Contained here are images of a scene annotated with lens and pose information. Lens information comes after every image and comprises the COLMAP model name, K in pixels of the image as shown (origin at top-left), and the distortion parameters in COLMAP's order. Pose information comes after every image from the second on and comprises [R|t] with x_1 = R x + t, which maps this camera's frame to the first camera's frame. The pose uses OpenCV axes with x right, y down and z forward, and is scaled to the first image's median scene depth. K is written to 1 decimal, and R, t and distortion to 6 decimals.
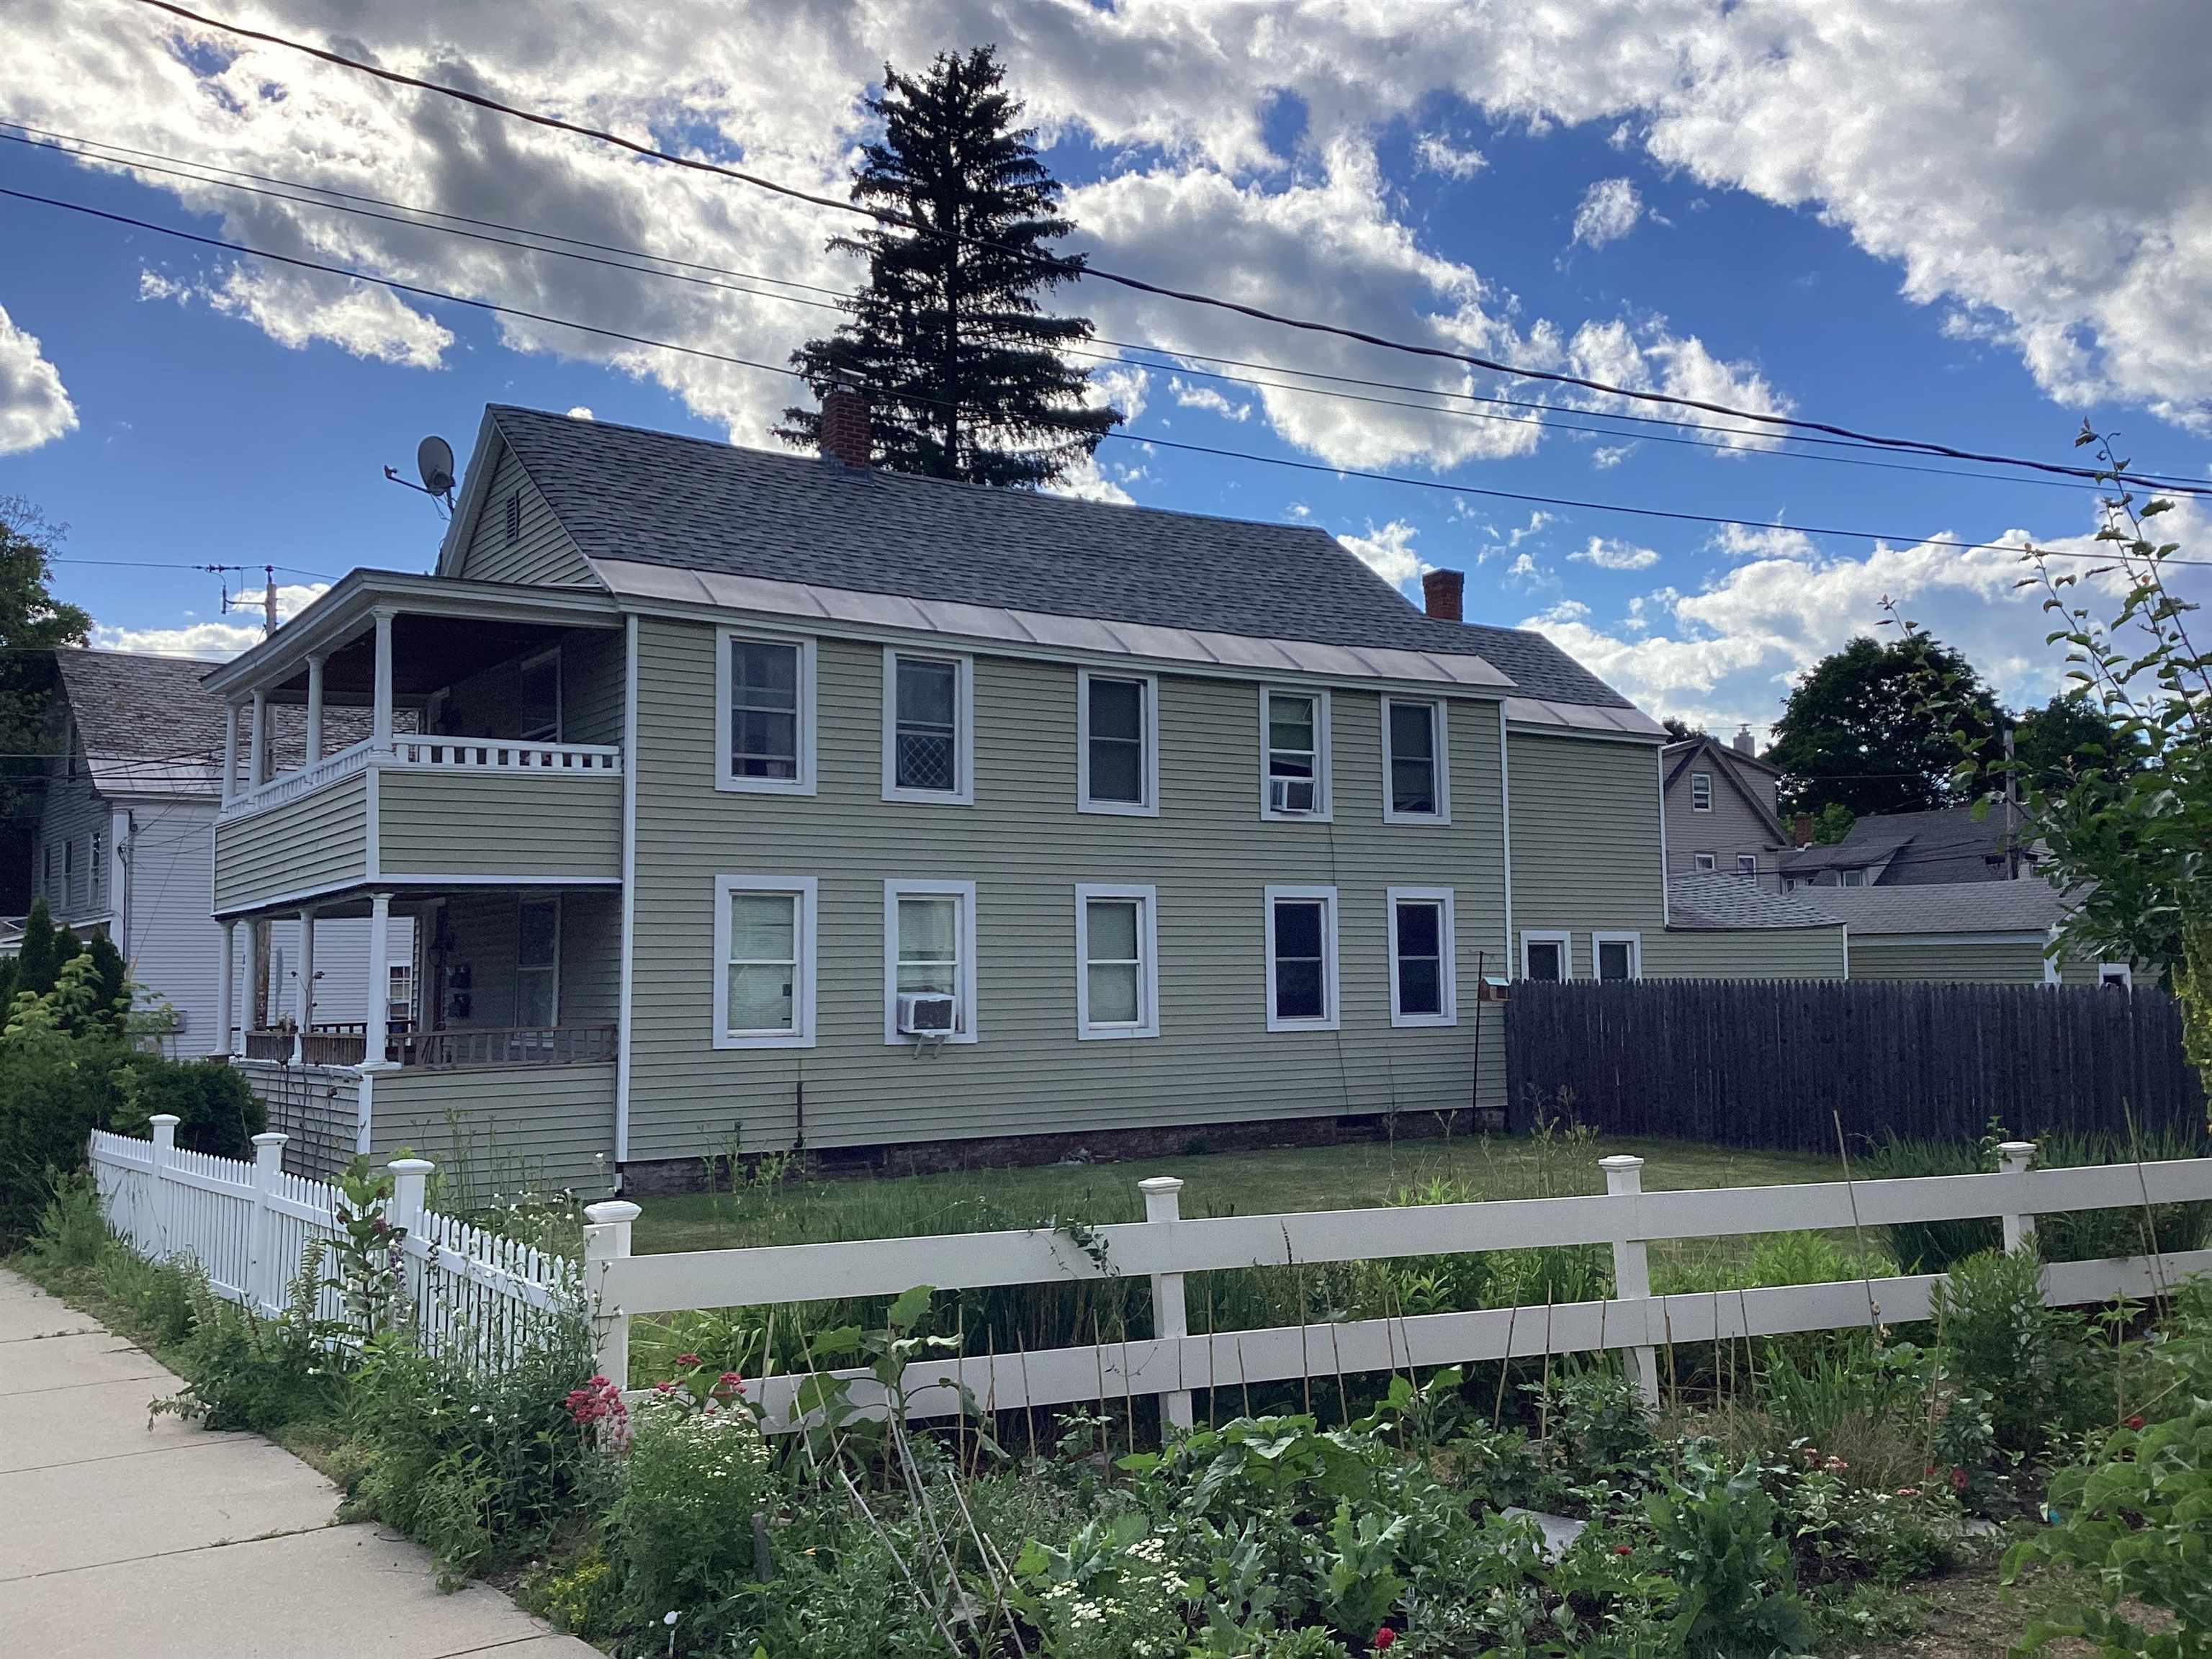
lens RADIAL K [[2041.7, 0, 1102.6], [0, 2041.7, 827.6], [0, 0, 1]] dist [0.005664, 0.000000]
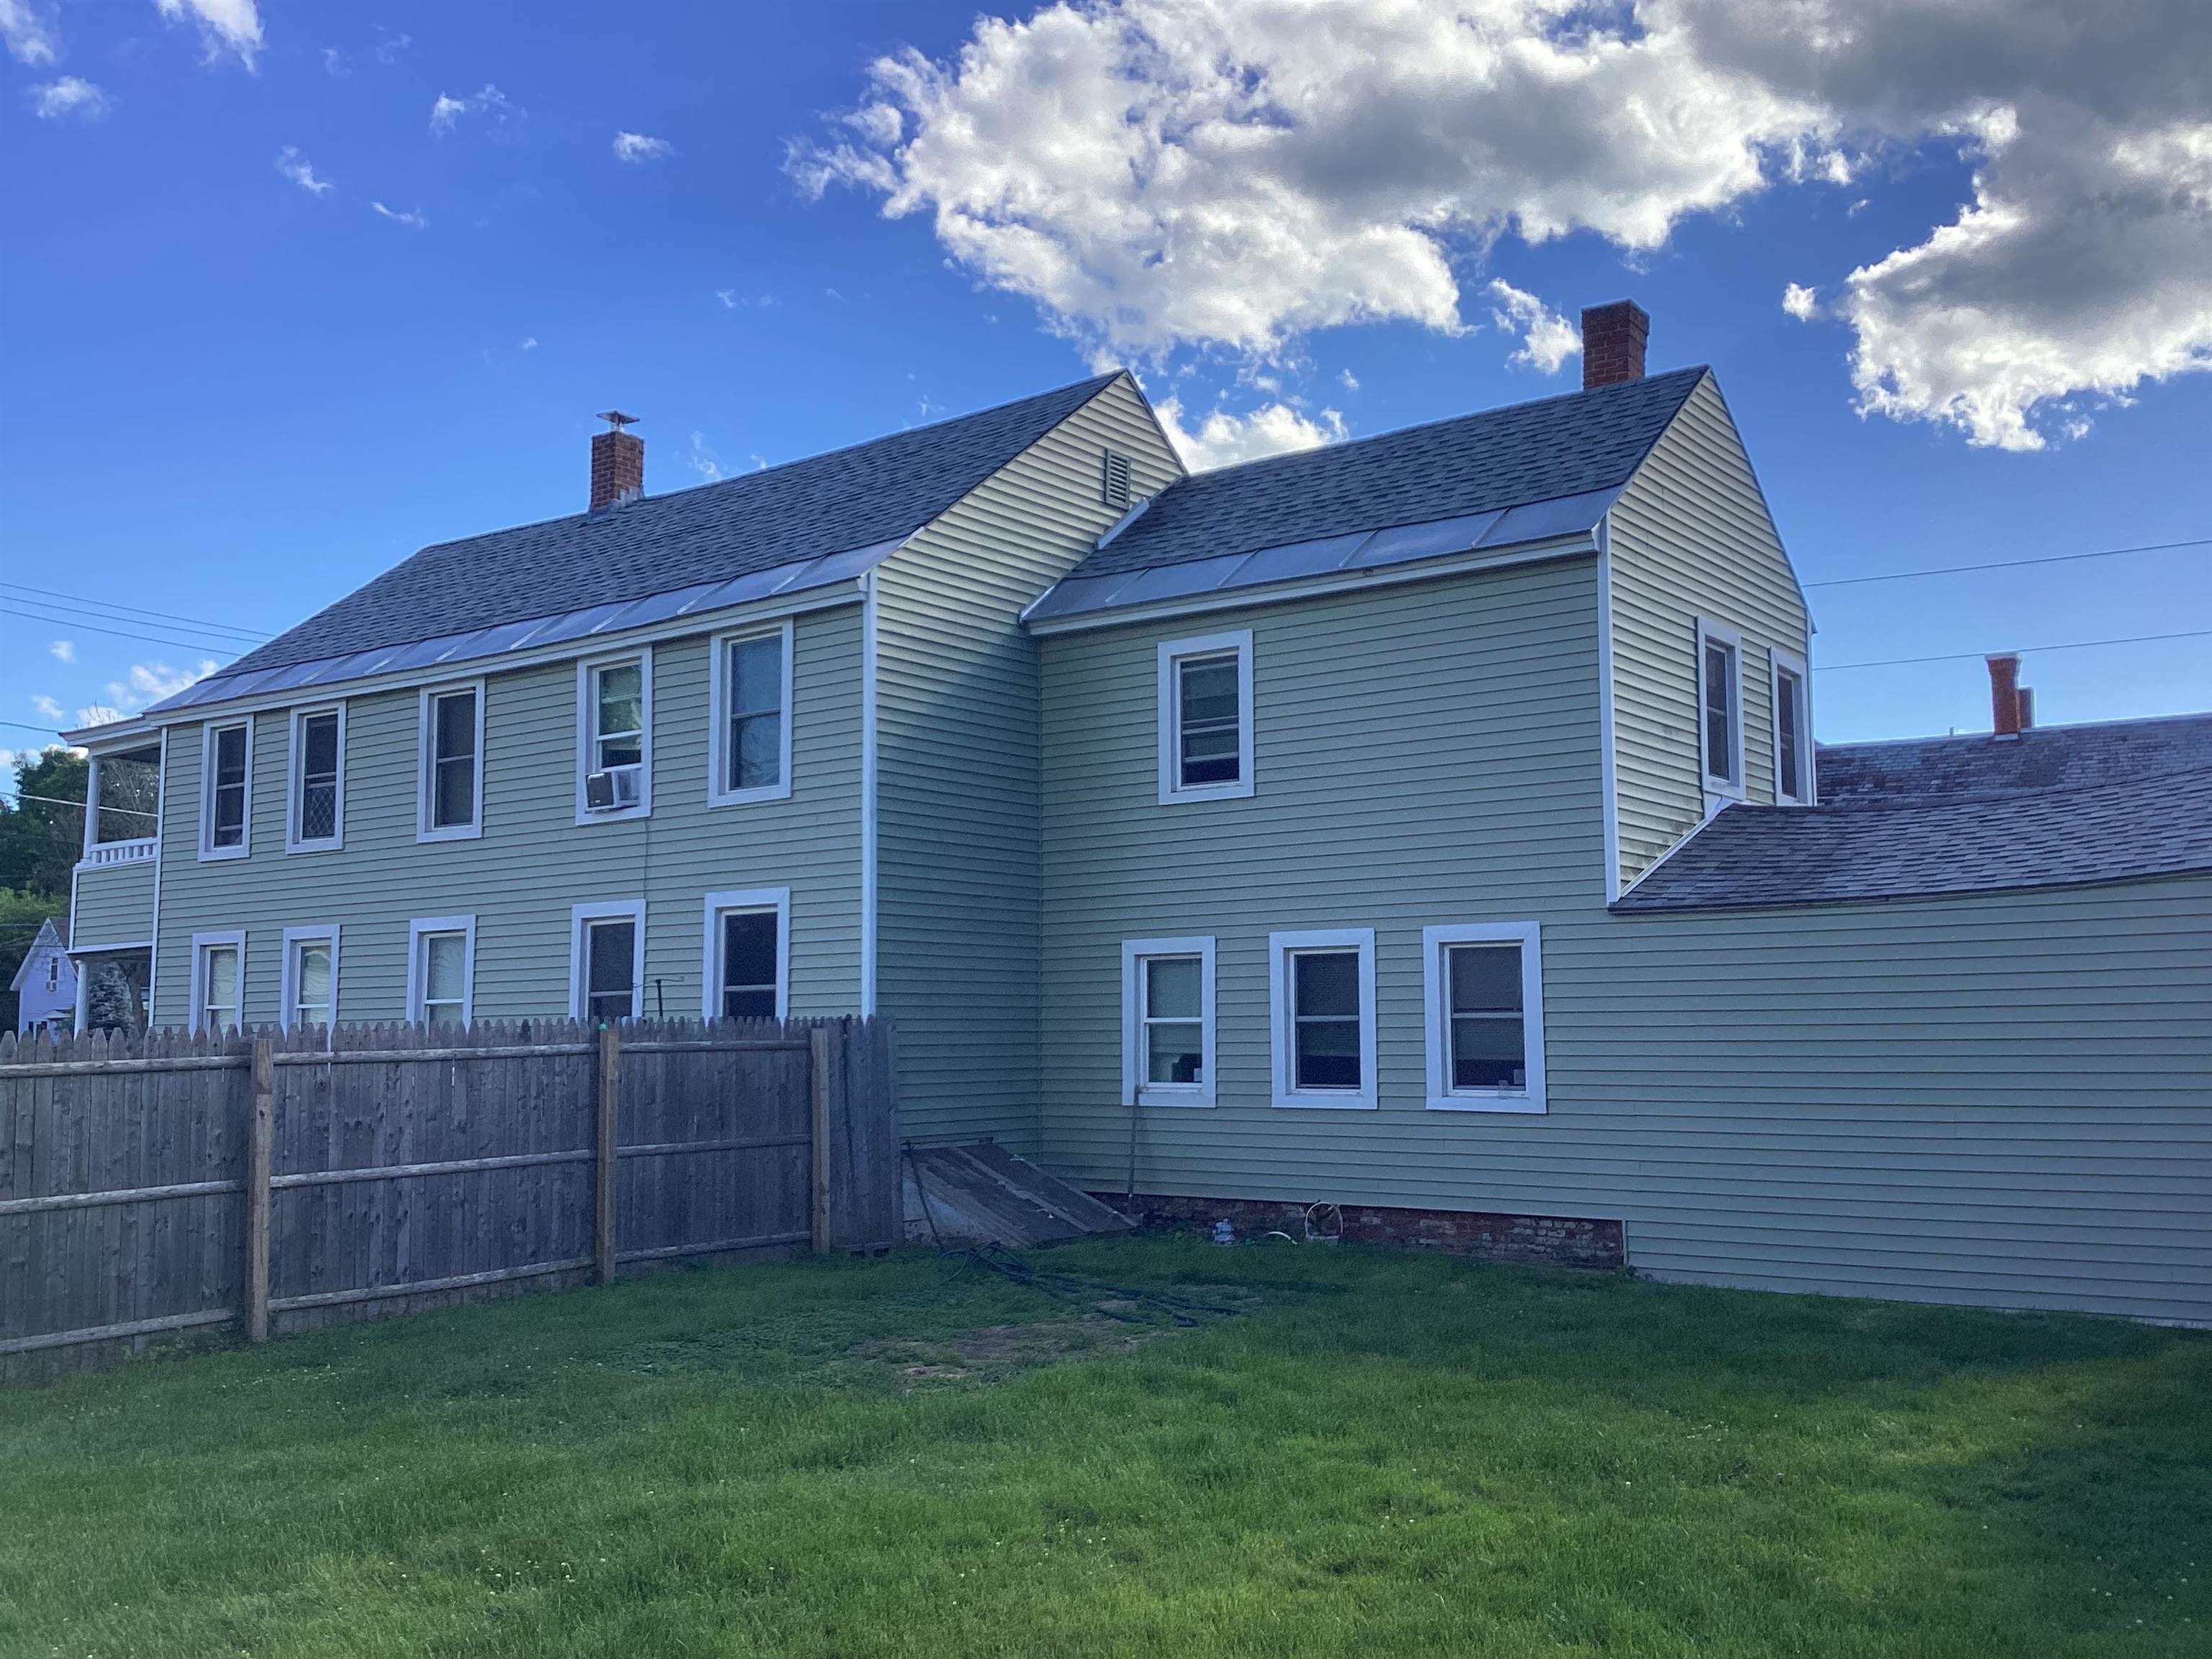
lens RADIAL K [[2041.7, 0, 1108.2], [0, 2041.7, 829.9], [0, 0, 1]] dist [0.005664, 0.000000]
pose [[0.321790, -0.080569, -0.943377, 0.968429], [0.084376, 0.994849, -0.056184, 0.065386], [0.943044, -0.061519, 0.326931, 0.981555]]
